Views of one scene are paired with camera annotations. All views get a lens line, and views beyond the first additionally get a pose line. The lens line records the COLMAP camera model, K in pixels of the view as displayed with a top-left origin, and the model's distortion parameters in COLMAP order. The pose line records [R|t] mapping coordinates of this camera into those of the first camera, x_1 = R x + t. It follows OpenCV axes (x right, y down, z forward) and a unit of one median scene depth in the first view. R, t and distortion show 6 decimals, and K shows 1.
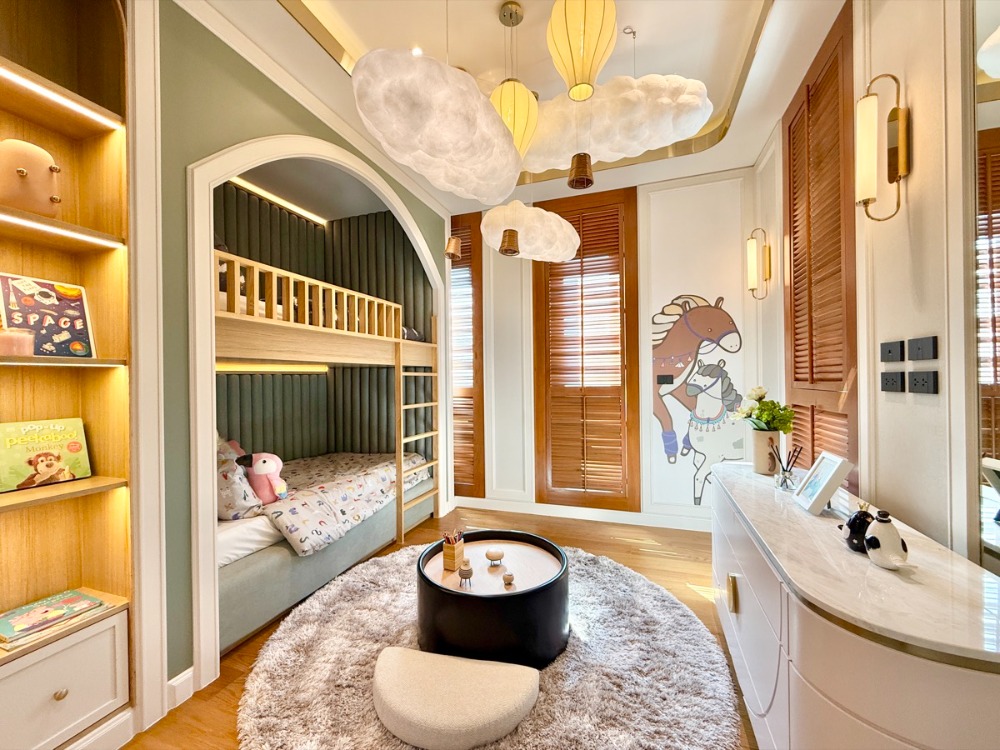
lens RADIAL K [[405.9, 0, 502.9], [0, 405.9, 380.7], [0, 0, 1]] dist [-0.001202, -0.000470]
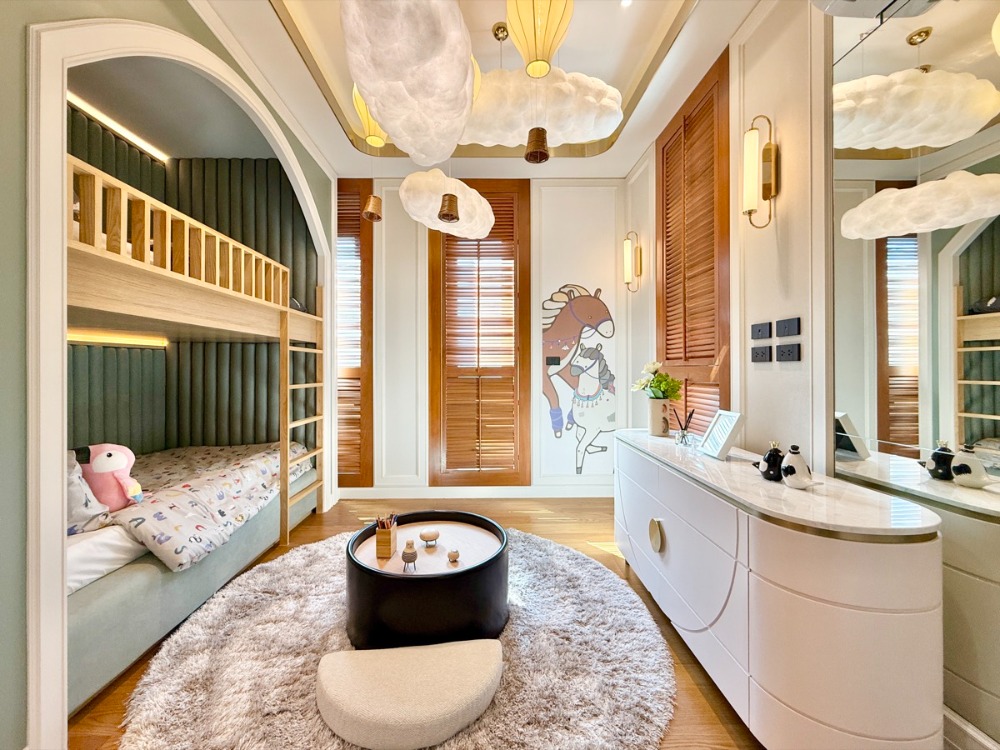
lens RADIAL K [[405.9, 0, 497.3], [0, 405.9, 369.0], [0, 0, 1]] dist [-0.001202, -0.000470]
pose [[0.937898, 0.008614, 0.346805, -0.192014], [-0.006832, 0.999956, -0.006361, 0.043990], [-0.346844, 0.003597, 0.937916, 0.053862]]
